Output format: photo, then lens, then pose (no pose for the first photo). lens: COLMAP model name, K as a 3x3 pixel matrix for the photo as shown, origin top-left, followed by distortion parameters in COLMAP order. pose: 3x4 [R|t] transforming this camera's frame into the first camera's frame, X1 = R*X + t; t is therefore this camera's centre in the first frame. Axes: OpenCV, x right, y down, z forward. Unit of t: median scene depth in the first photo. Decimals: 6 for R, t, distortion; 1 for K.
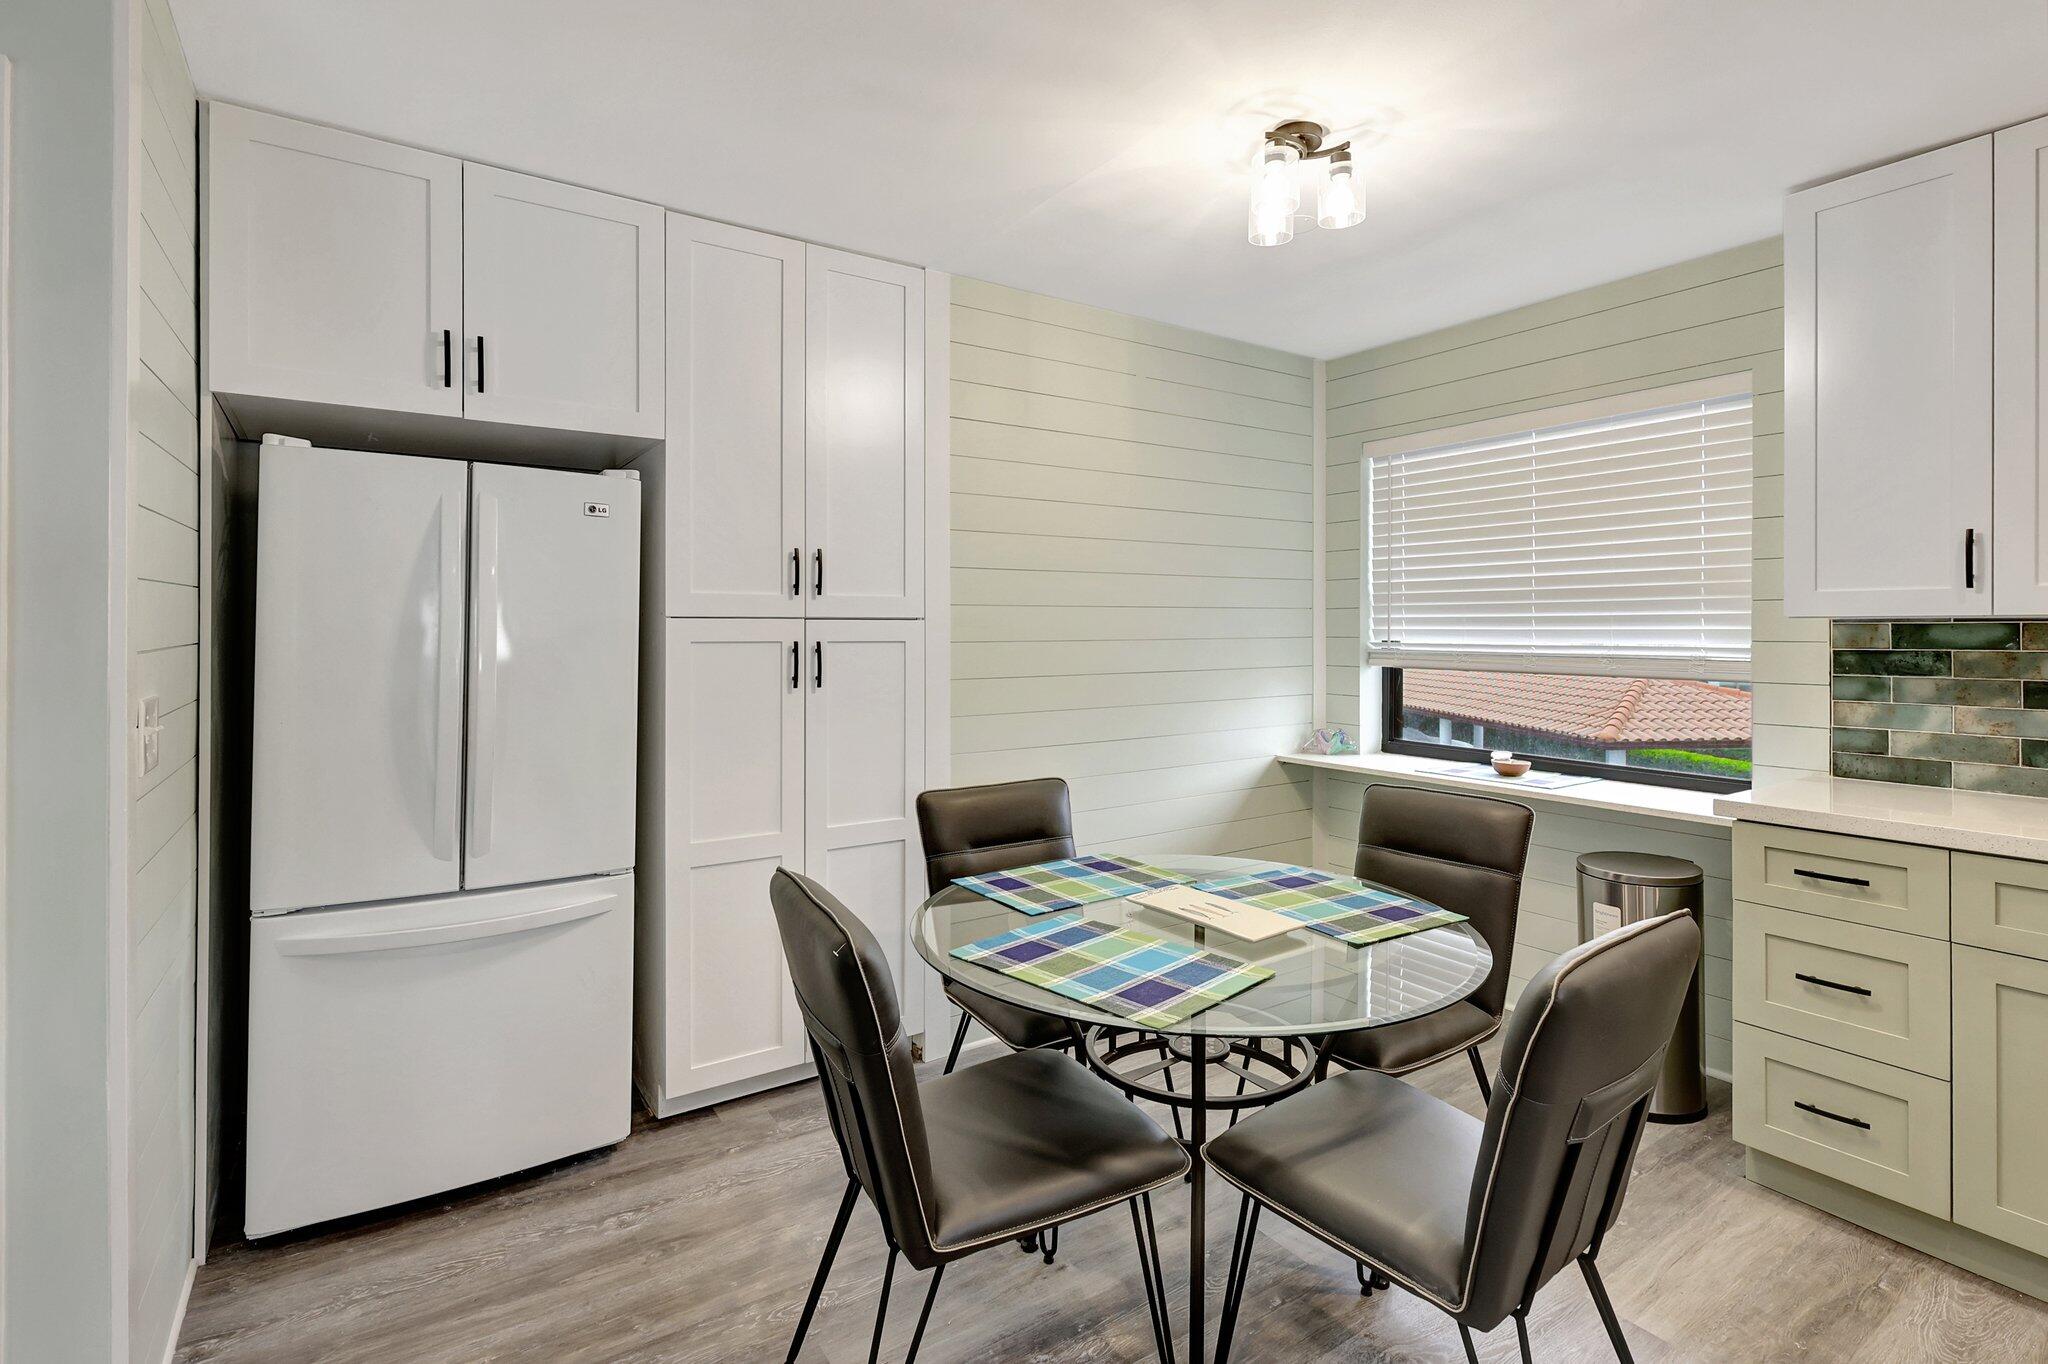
lens RADIAL K [[968.2, 0, 1030.3], [0, 968.2, 623.8], [0, 0, 1]] dist [0.002884, 0.000403]
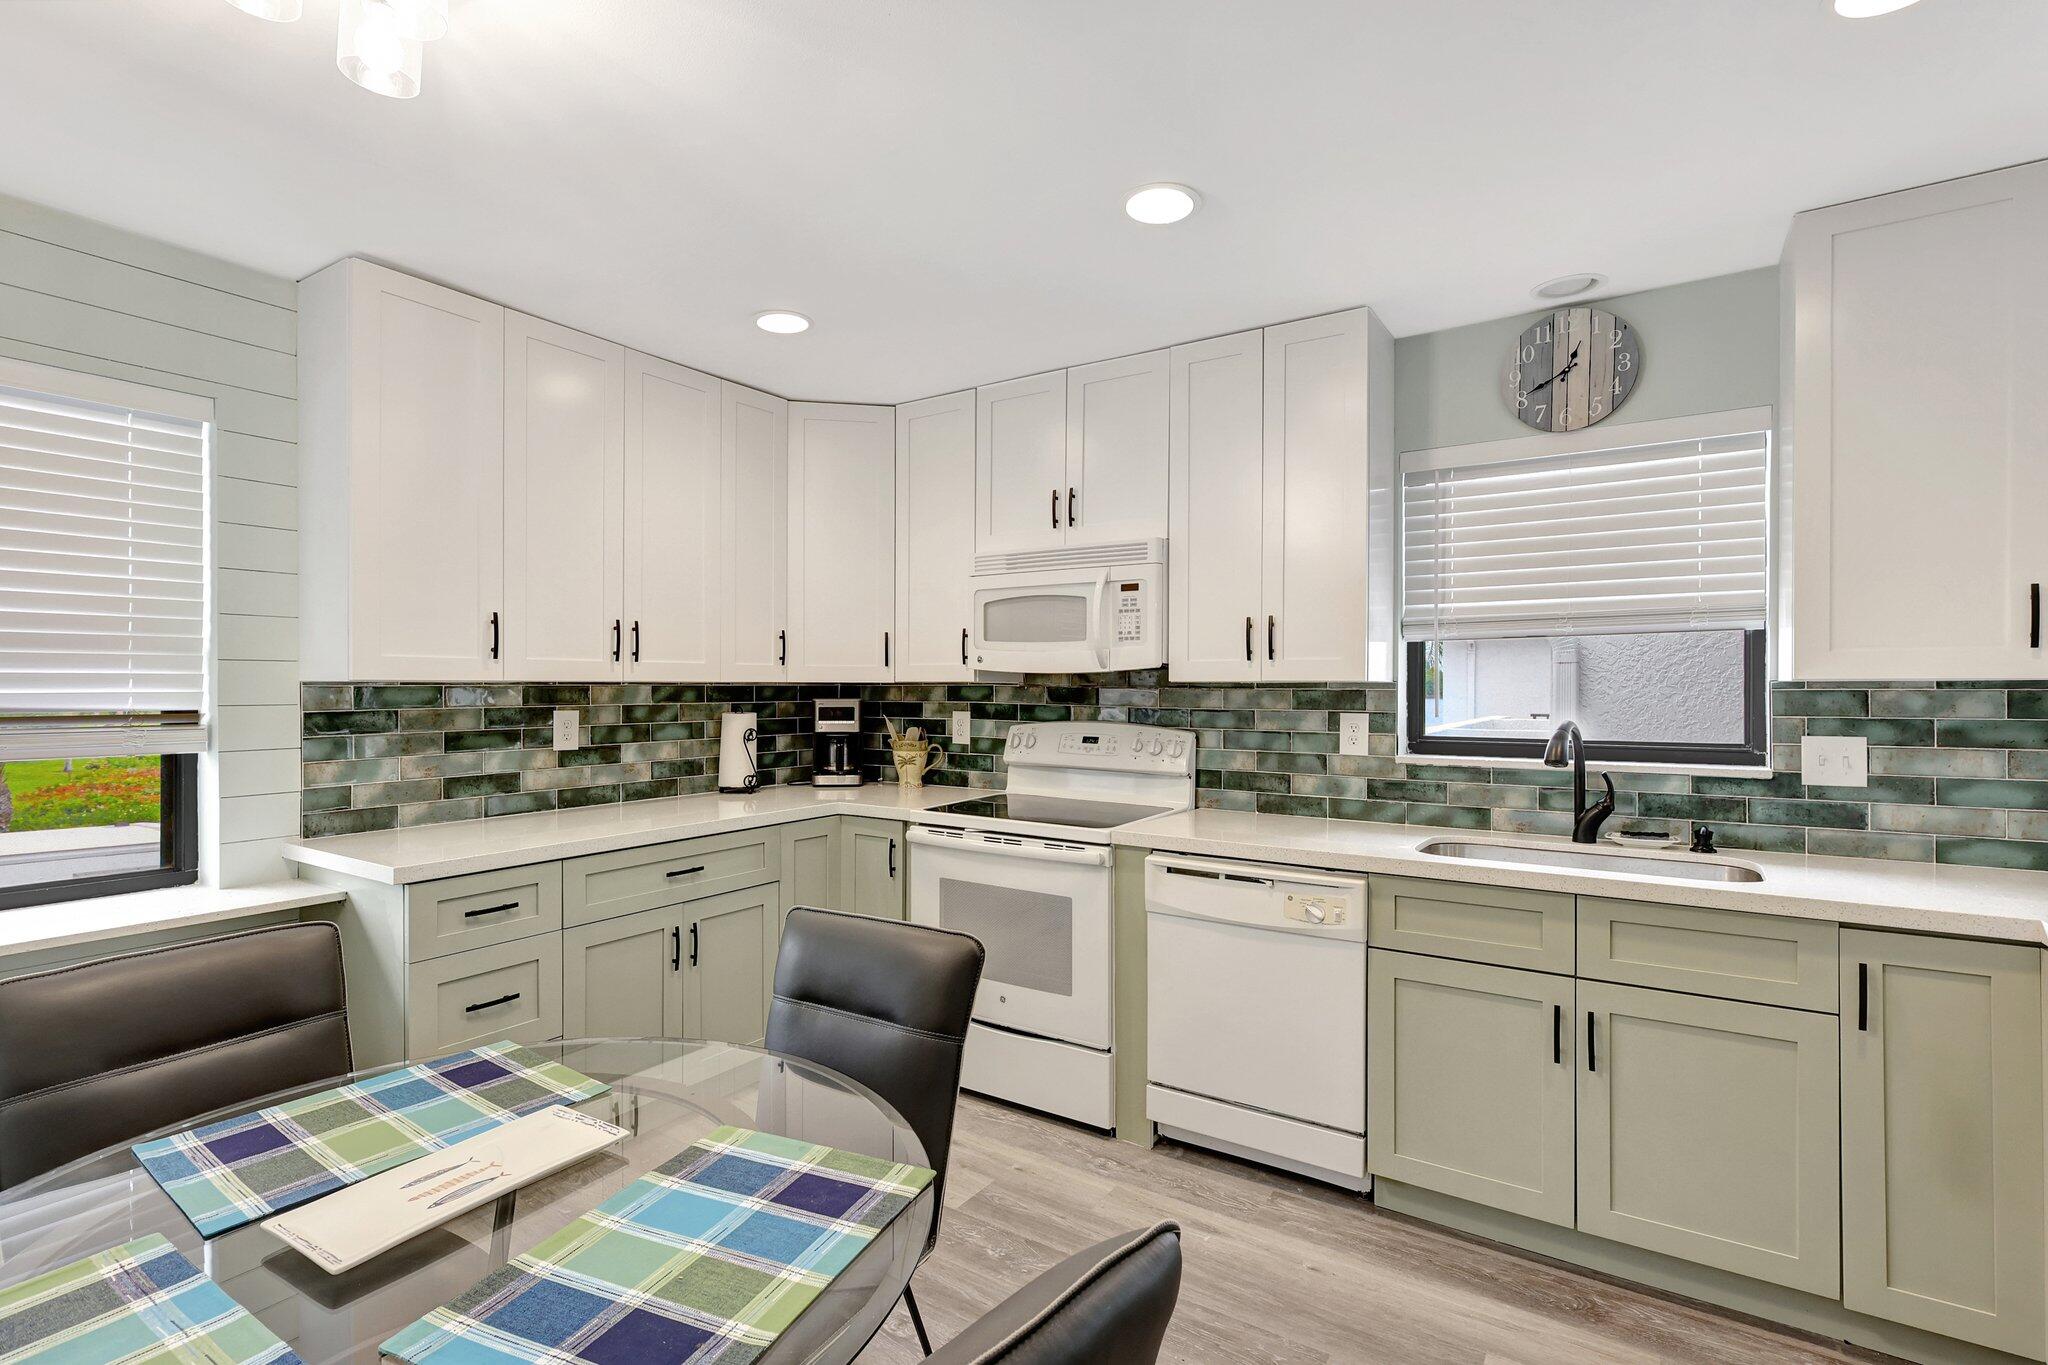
lens RADIAL K [[957.4, 0, 1023.2], [0, 957.4, 686.8], [0, 0, 1]] dist [0.000824, 0.000217]
pose [[-0.383433, -0.001687, 0.923567, -0.375604], [-0.005068, 0.999987, -0.000278, -0.003003], [-0.923555, -0.004787, -0.383436, 0.706351]]
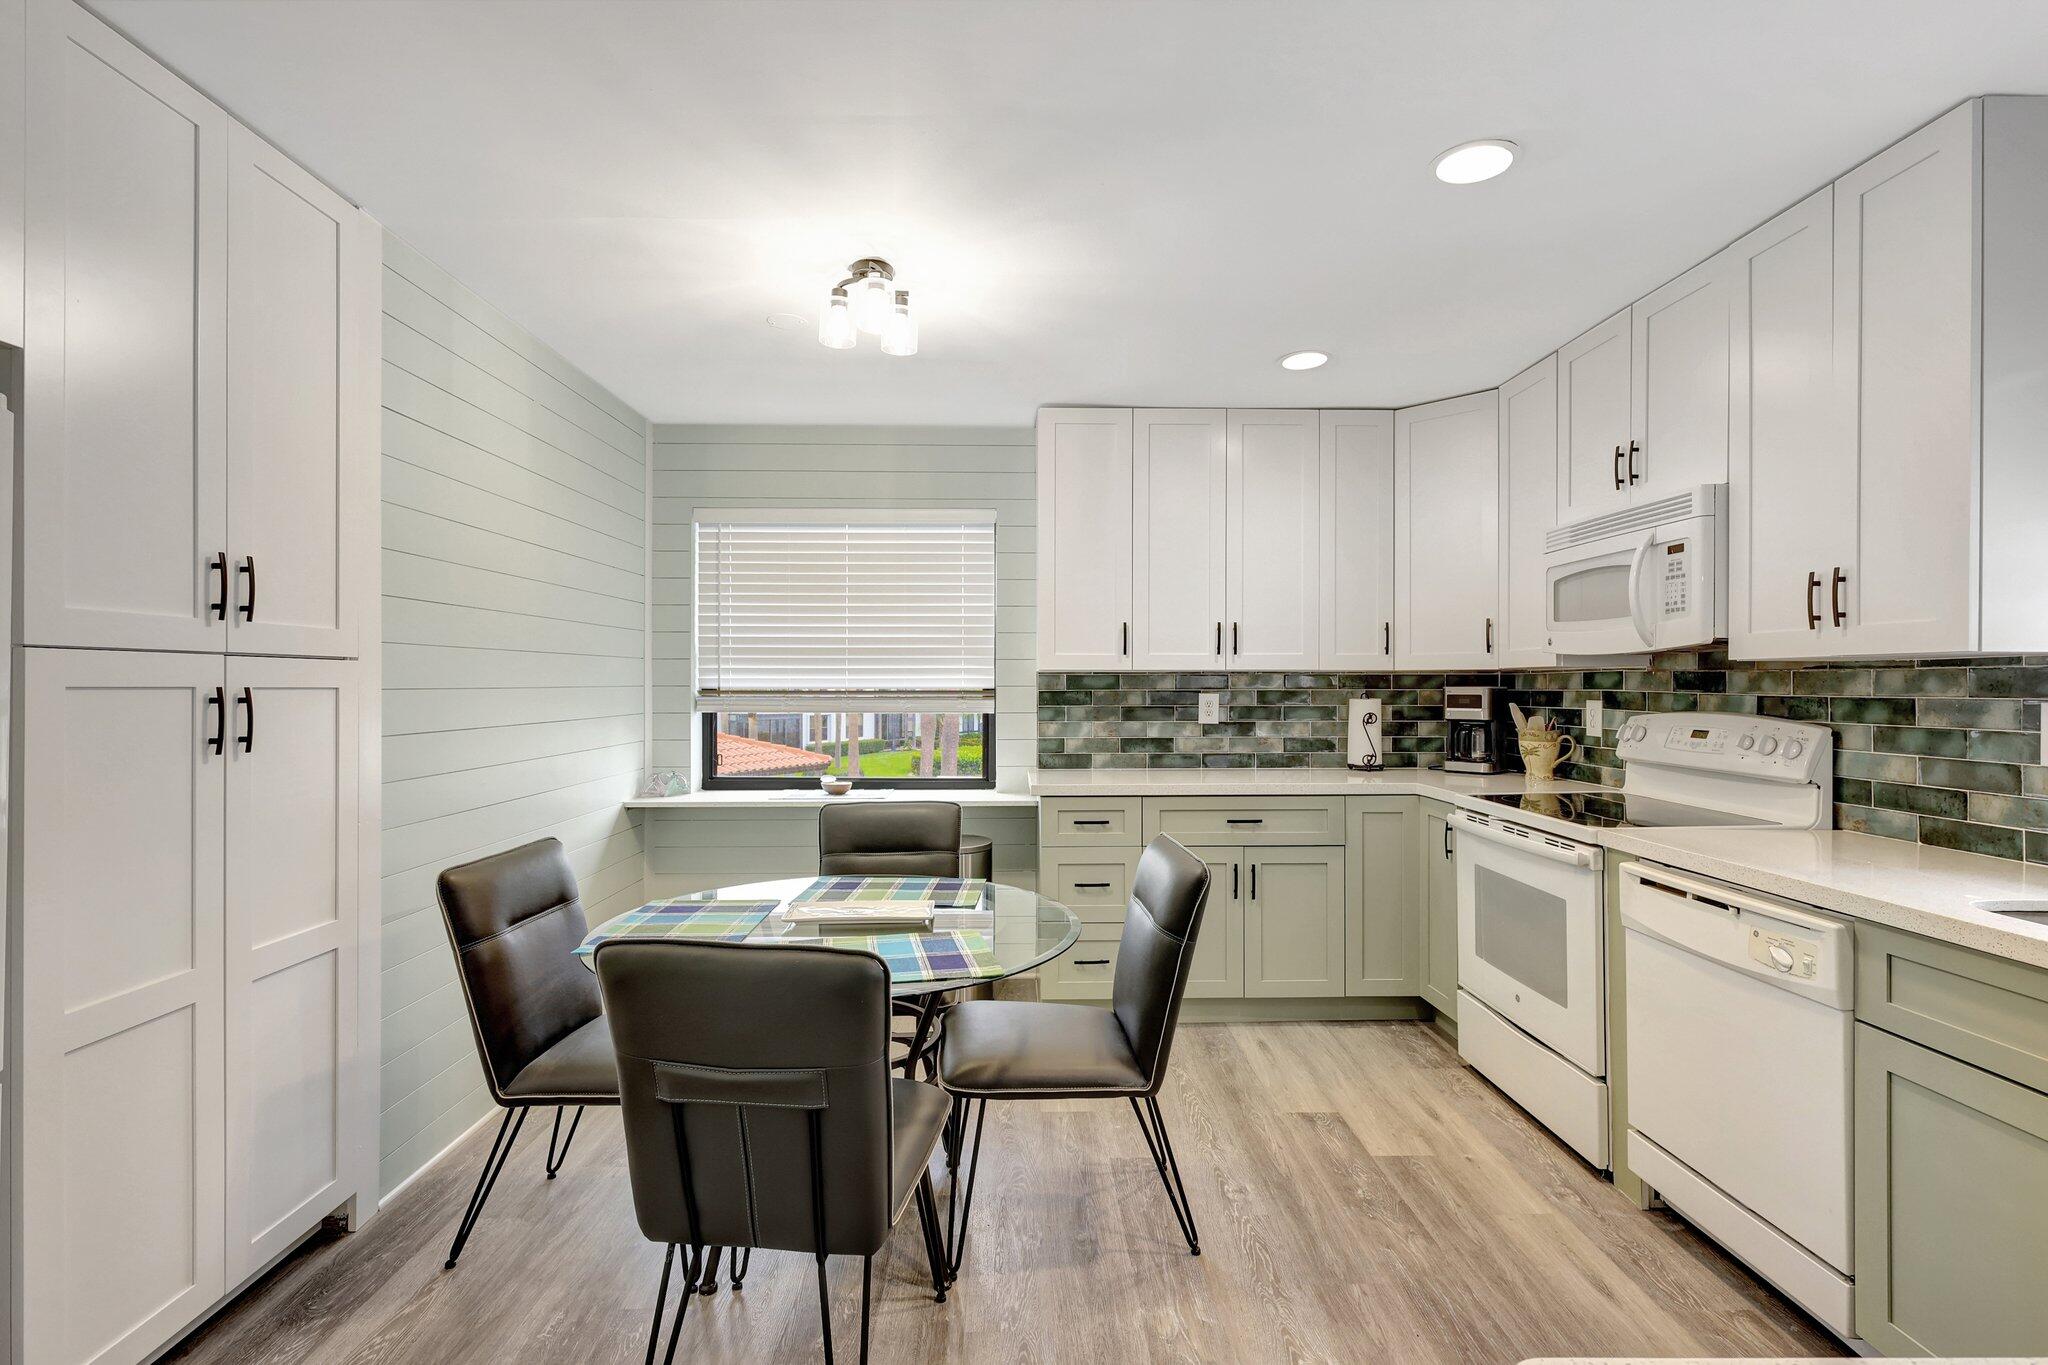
lens RADIAL K [[945.8, 0, 1024.0], [0, 945.8, 682.5], [0, 0, 1]] dist [-0.001122, 0.000106]
pose [[0.547109, 0.002595, 0.837057, -0.519652], [-0.003369, 0.999994, -0.000898, 0.014613], [-0.837054, -0.002329, 0.547115, 0.157957]]
